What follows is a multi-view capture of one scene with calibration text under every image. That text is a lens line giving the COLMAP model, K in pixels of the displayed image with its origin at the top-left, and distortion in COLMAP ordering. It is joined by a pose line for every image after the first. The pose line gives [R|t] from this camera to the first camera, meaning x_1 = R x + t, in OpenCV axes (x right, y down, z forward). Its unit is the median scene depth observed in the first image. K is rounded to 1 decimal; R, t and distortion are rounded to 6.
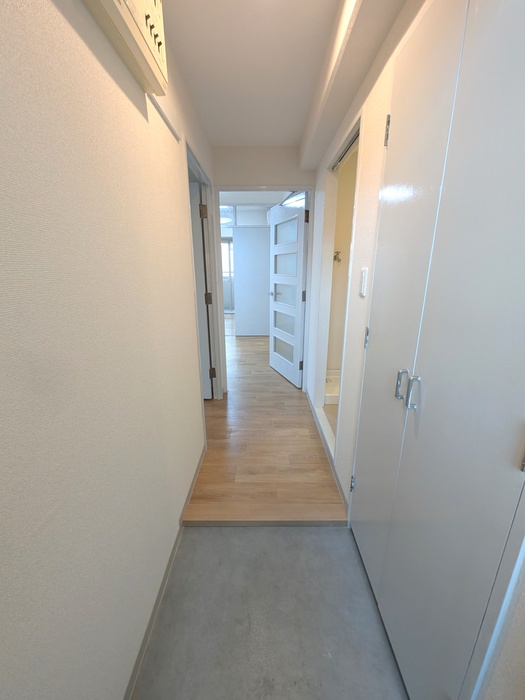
lens RADIAL K [[287.8, 0, 263.5], [0, 287.8, 351.7], [0, 0, 1]] dist [0.000319, 0.000080]
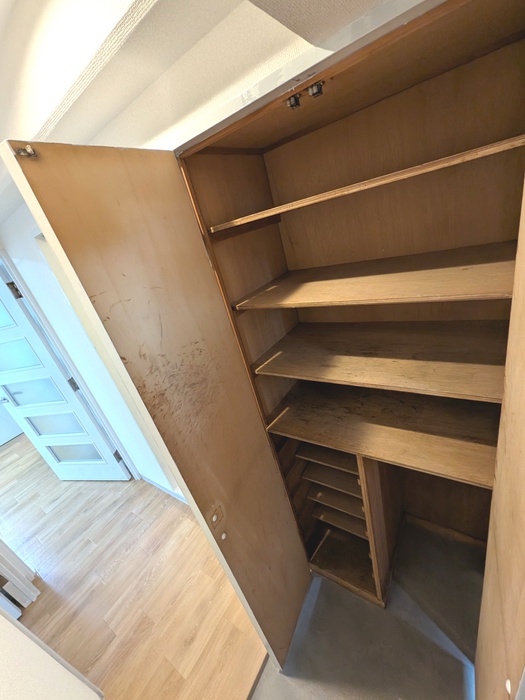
lens RADIAL K [[287.8, 0, 263.1], [0, 287.8, 351.0], [0, 0, 1]] dist [0.000319, 0.000080]
pose [[0.546284, -0.473325, 0.691041, -0.061353], [0.474986, 0.854601, 0.209868, -0.181128], [-0.689900, 0.213588, 0.691678, 0.121516]]
